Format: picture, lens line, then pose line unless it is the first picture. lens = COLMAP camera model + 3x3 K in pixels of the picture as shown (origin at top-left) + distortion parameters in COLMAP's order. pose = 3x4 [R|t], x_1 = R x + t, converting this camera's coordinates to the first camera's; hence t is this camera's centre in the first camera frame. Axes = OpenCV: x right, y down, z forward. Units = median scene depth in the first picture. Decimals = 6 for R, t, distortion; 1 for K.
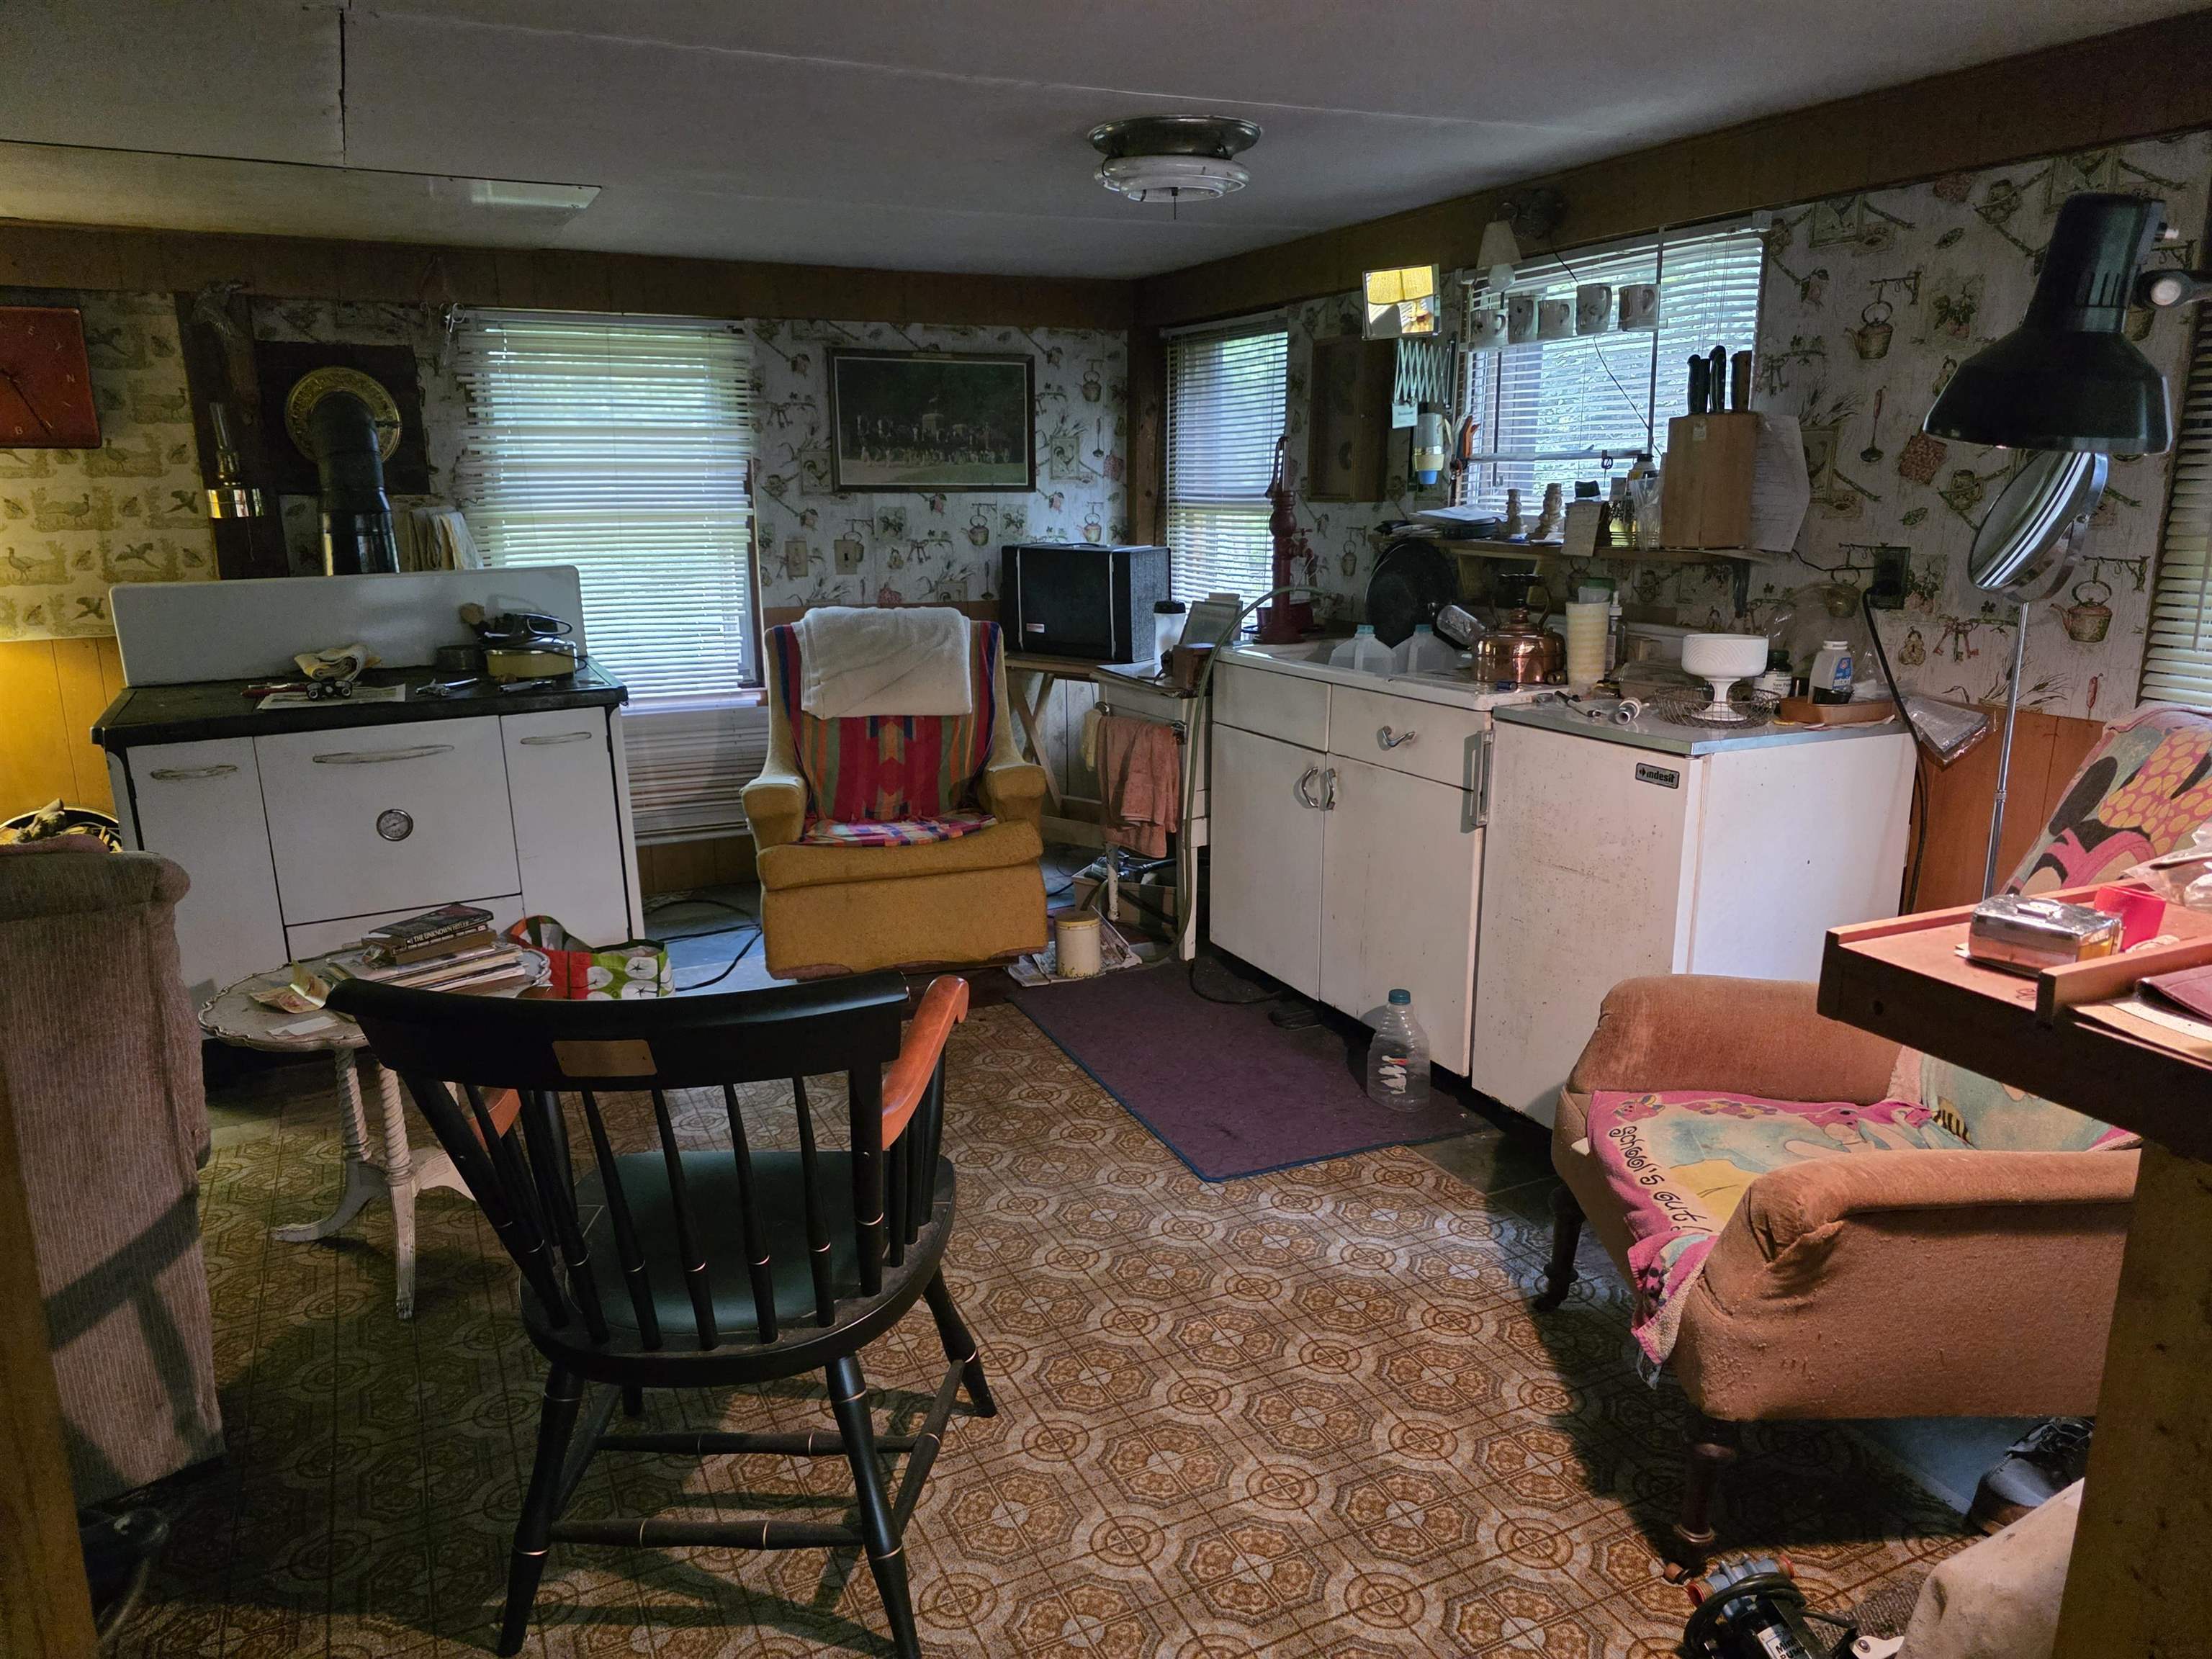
lens RADIAL K [[1496.5, 0, 1106.0], [0, 1496.5, 829.5], [0, 0, 1]] dist [0.066196, -0.068751]
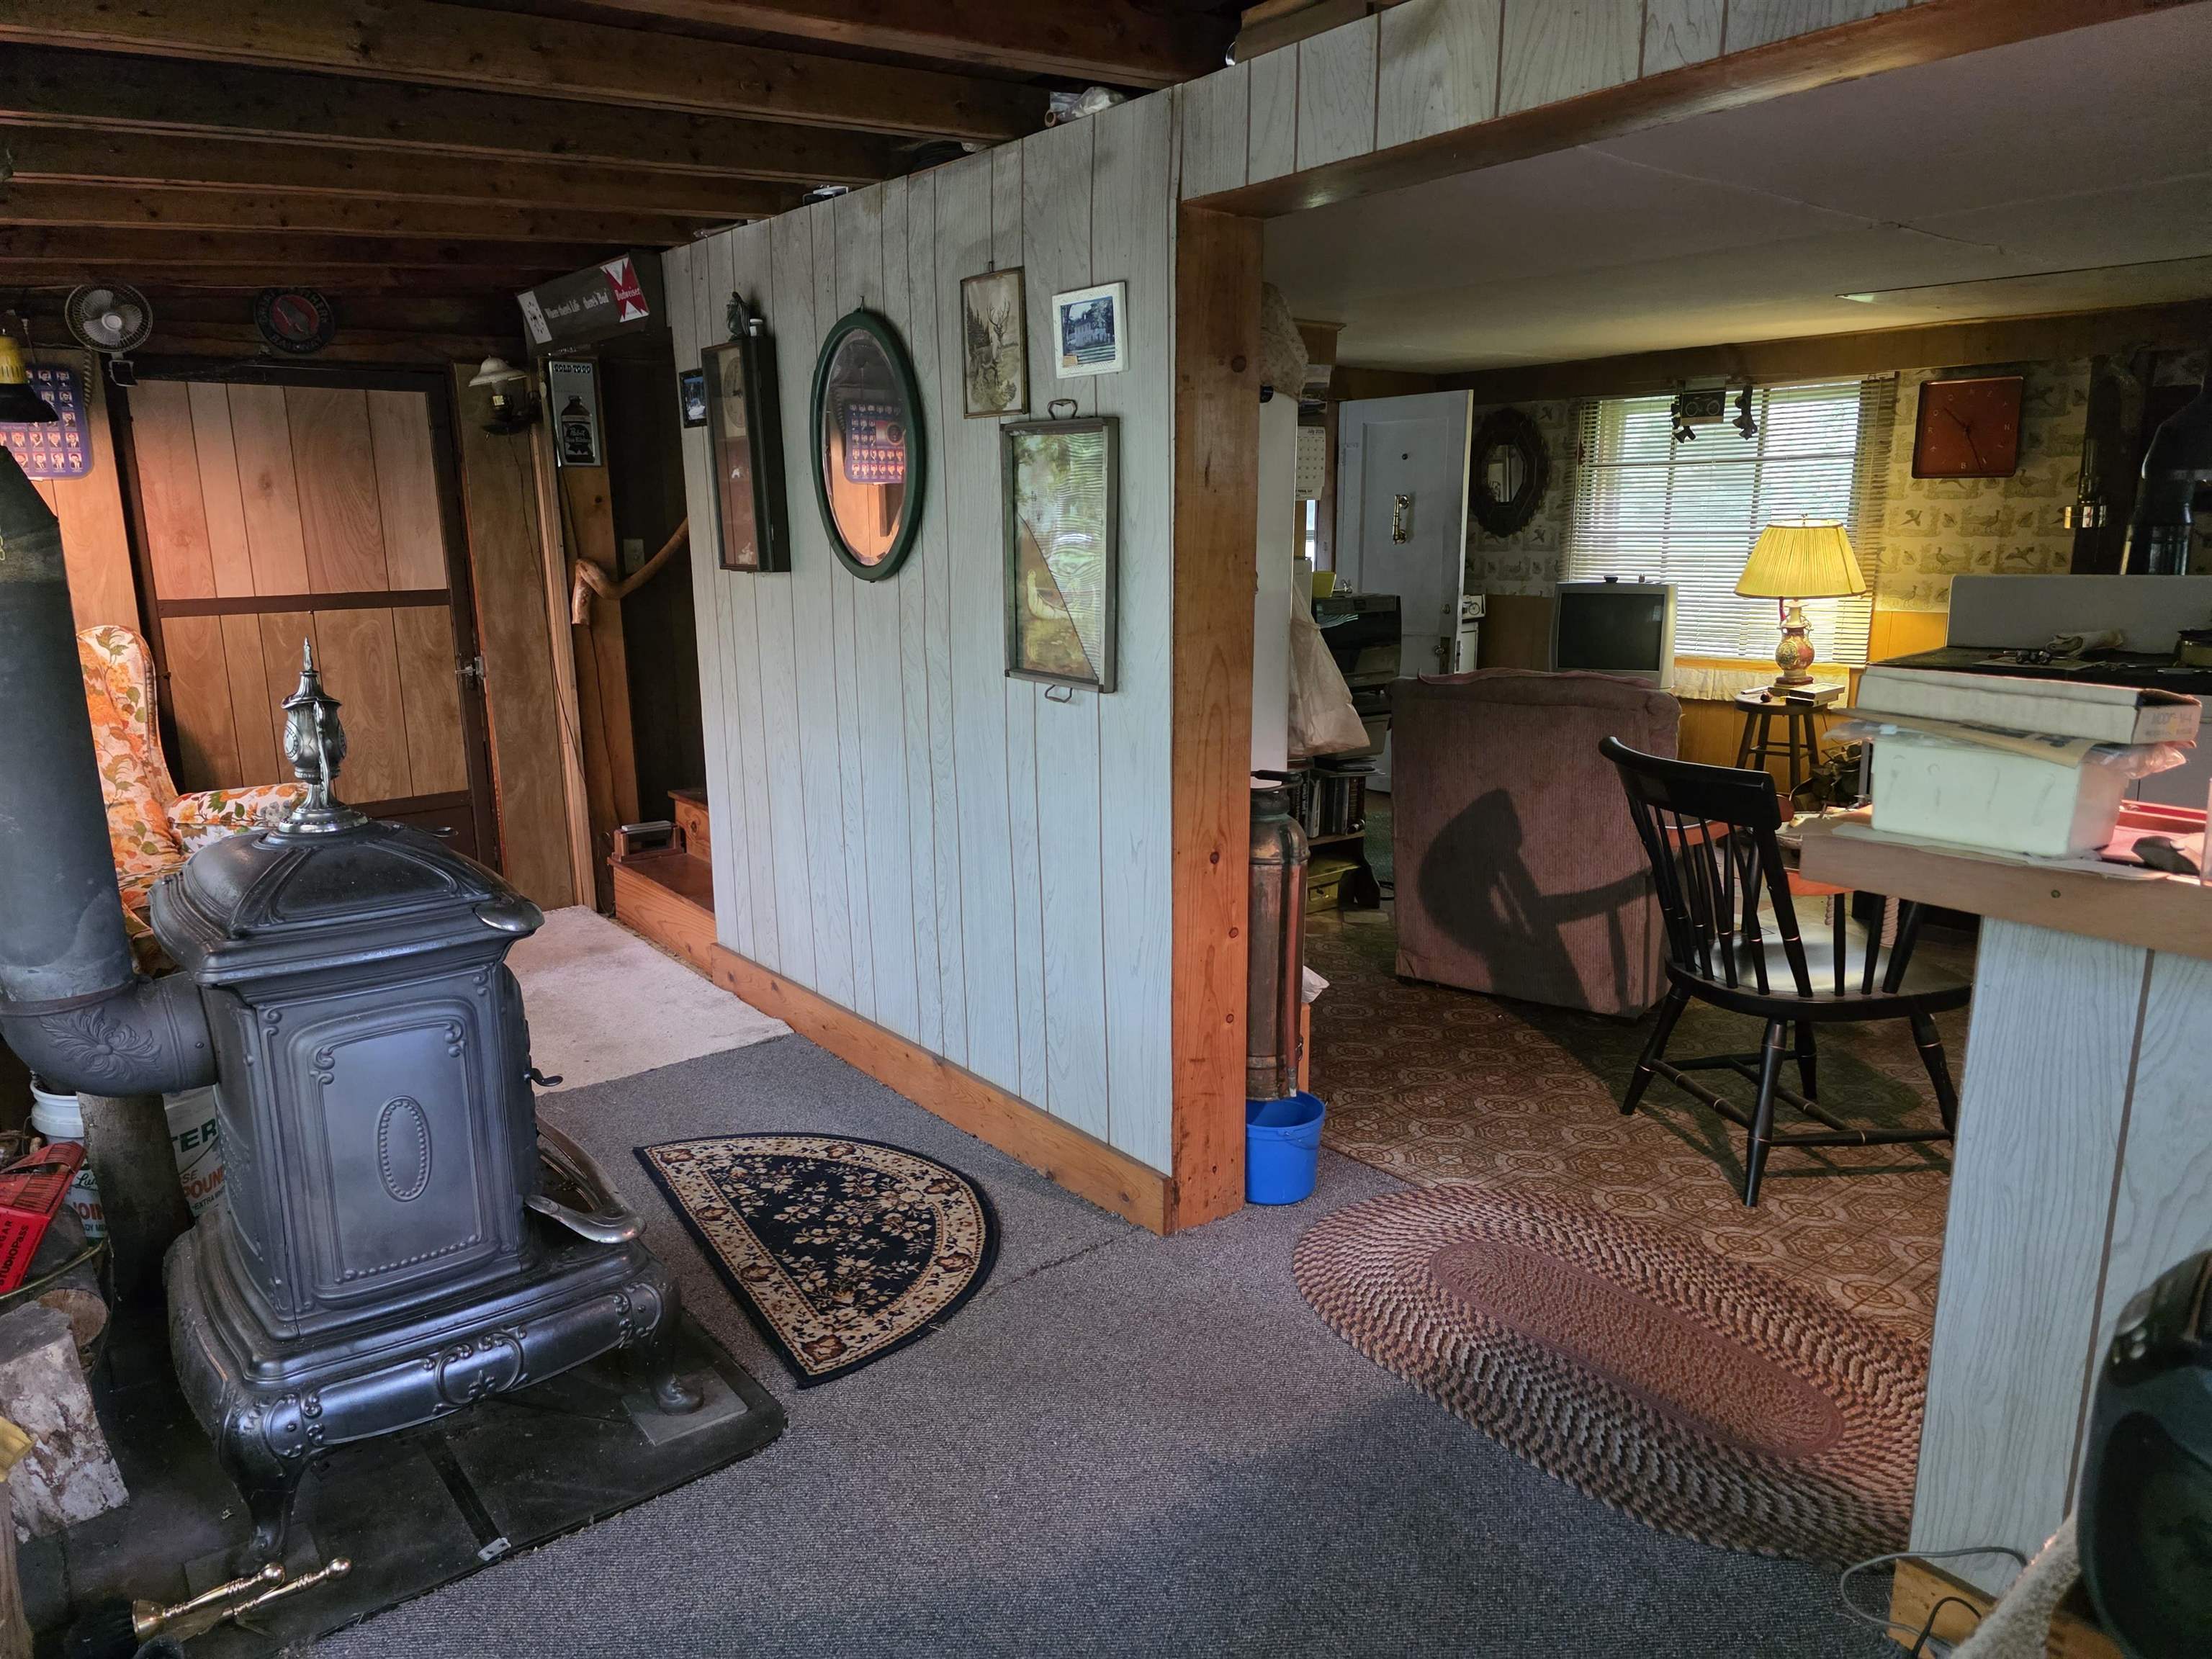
lens RADIAL K [[1467.0, 0, 1085.2], [0, 1467.0, 827.8], [0, 0, 1]] dist [0.055276, -0.050907]
pose [[0.205988, 0.205339, -0.956768, 0.509070], [-0.215710, 0.963213, 0.160281, 0.019348], [0.954483, 0.173368, 0.242704, -0.068710]]
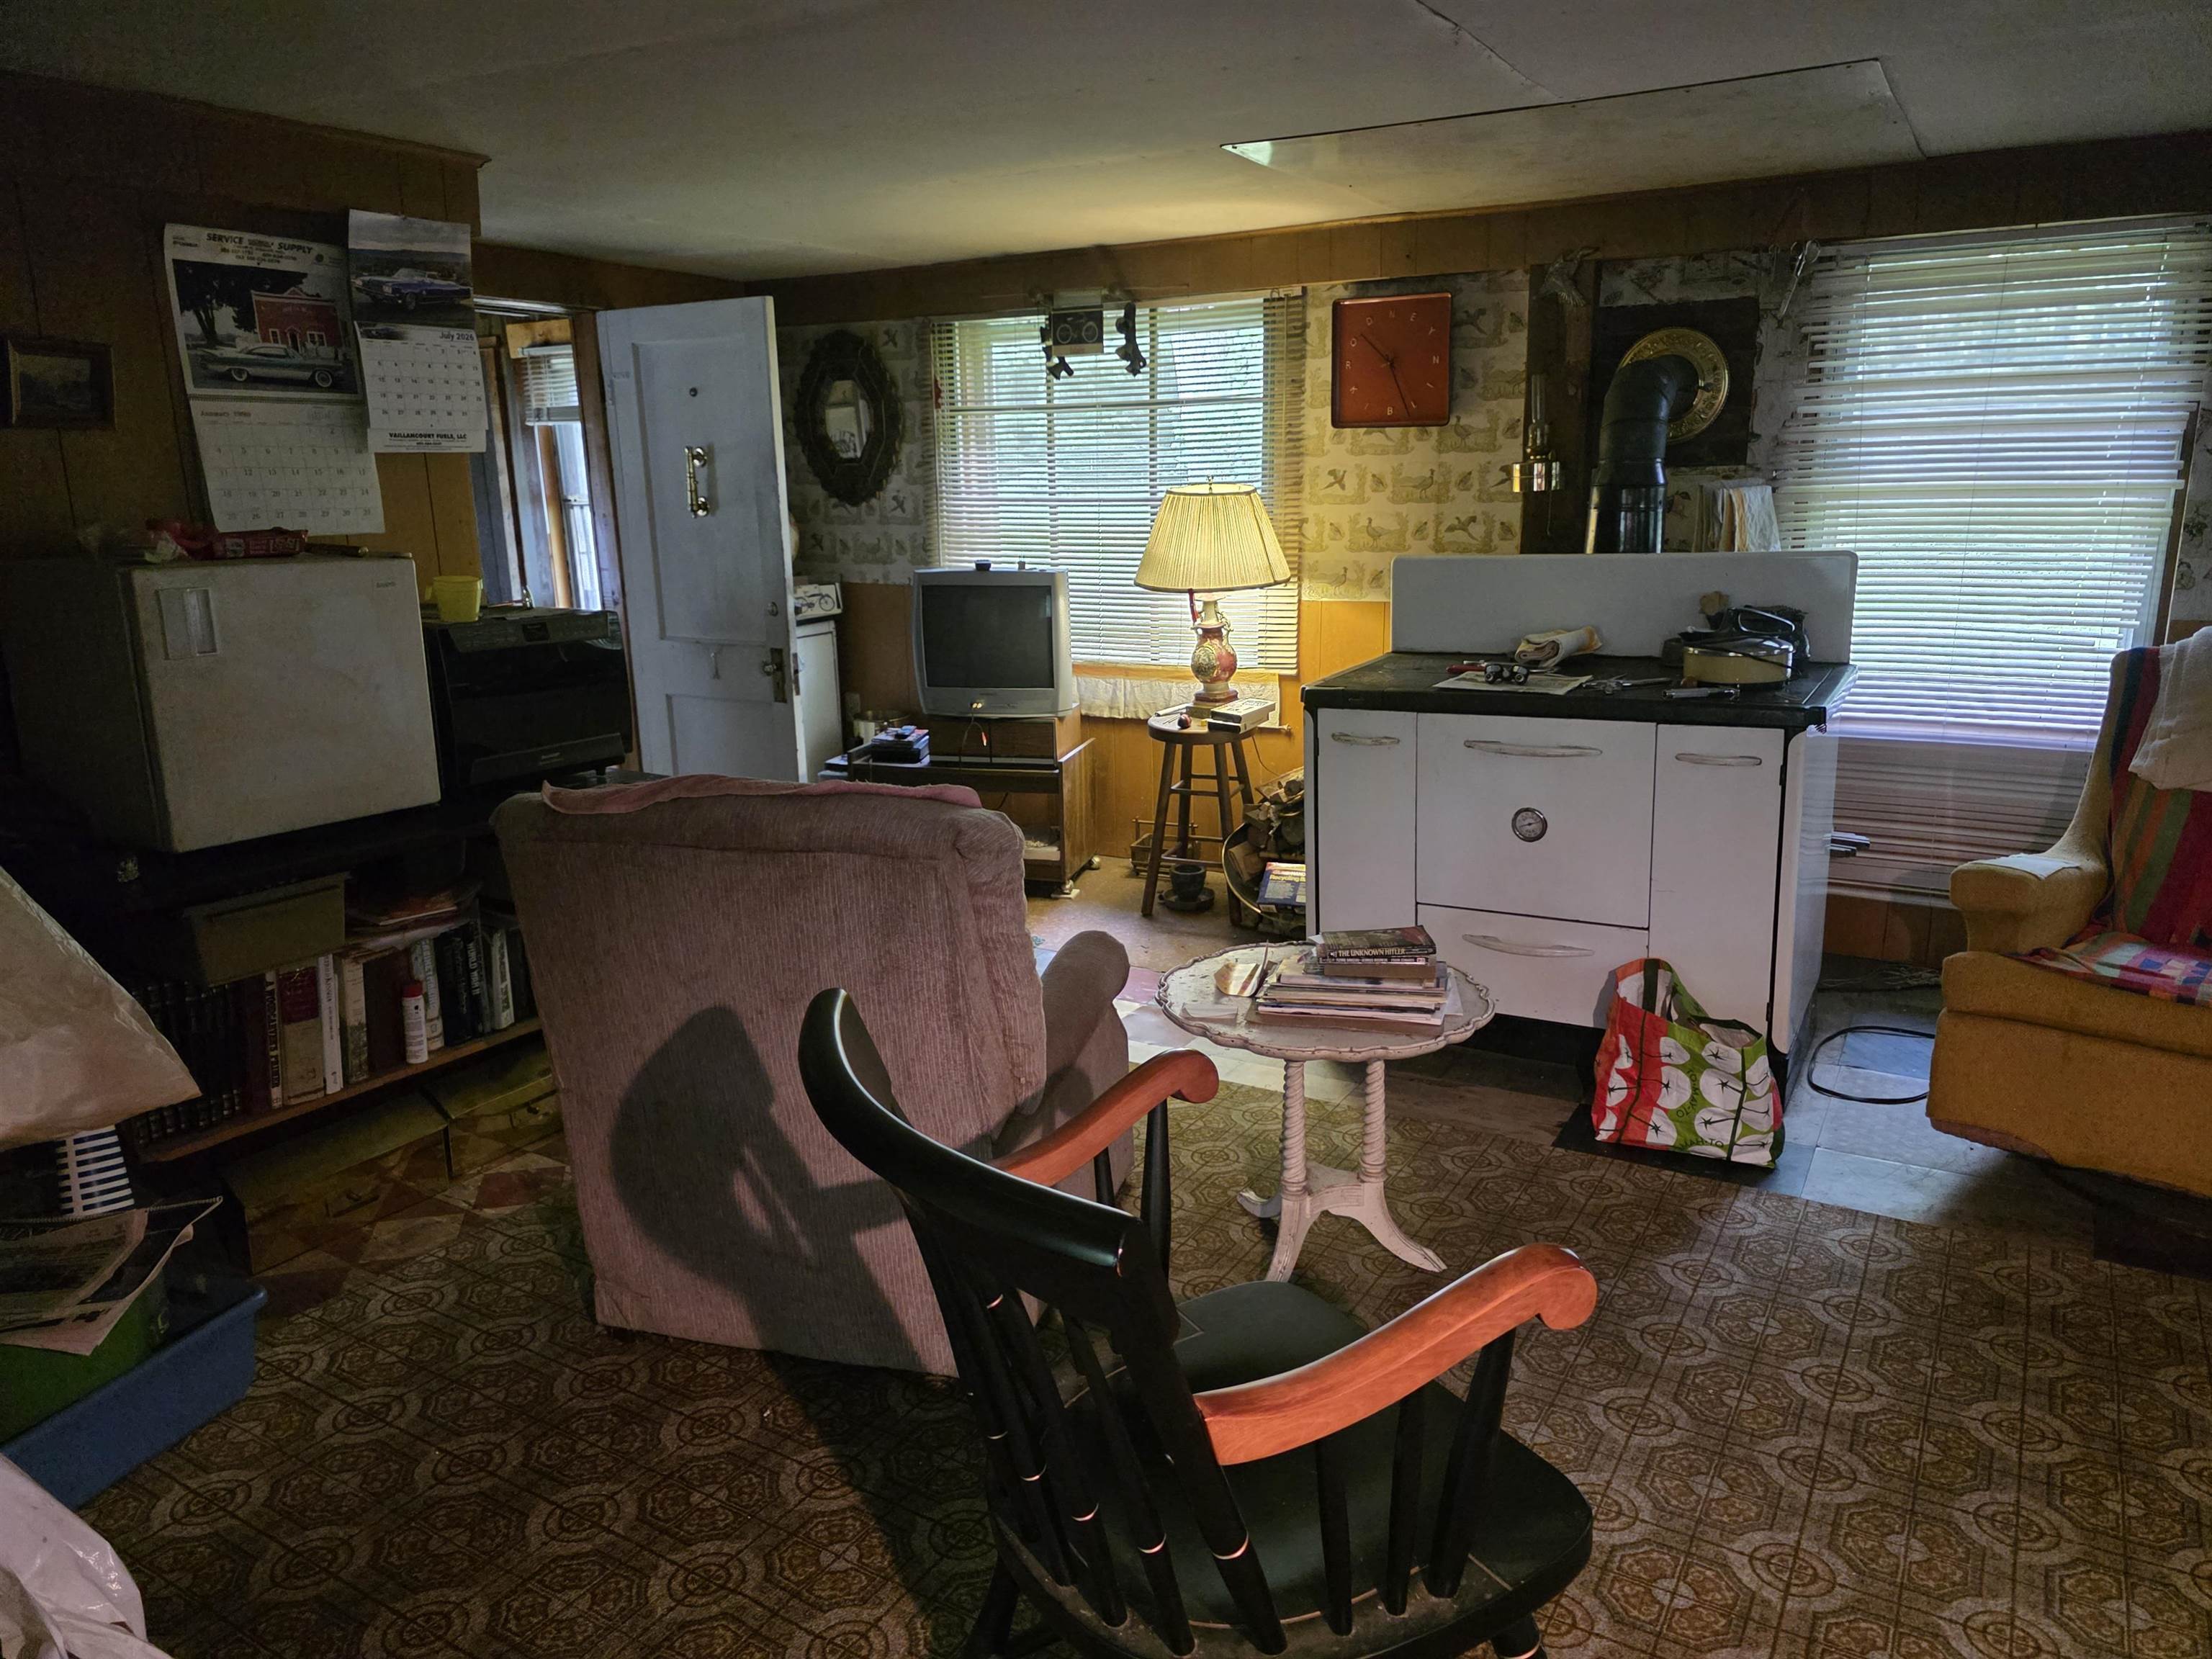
lens RADIAL K [[1496.5, 0, 1106.0], [0, 1496.5, 829.5], [0, 0, 1]] dist [0.066196, -0.068751]
pose [[0.543086, 0.193146, -0.817161, 0.124480], [-0.178785, 0.977468, 0.112215, -0.049304], [0.820423, 0.085154, 0.565381, 0.228262]]
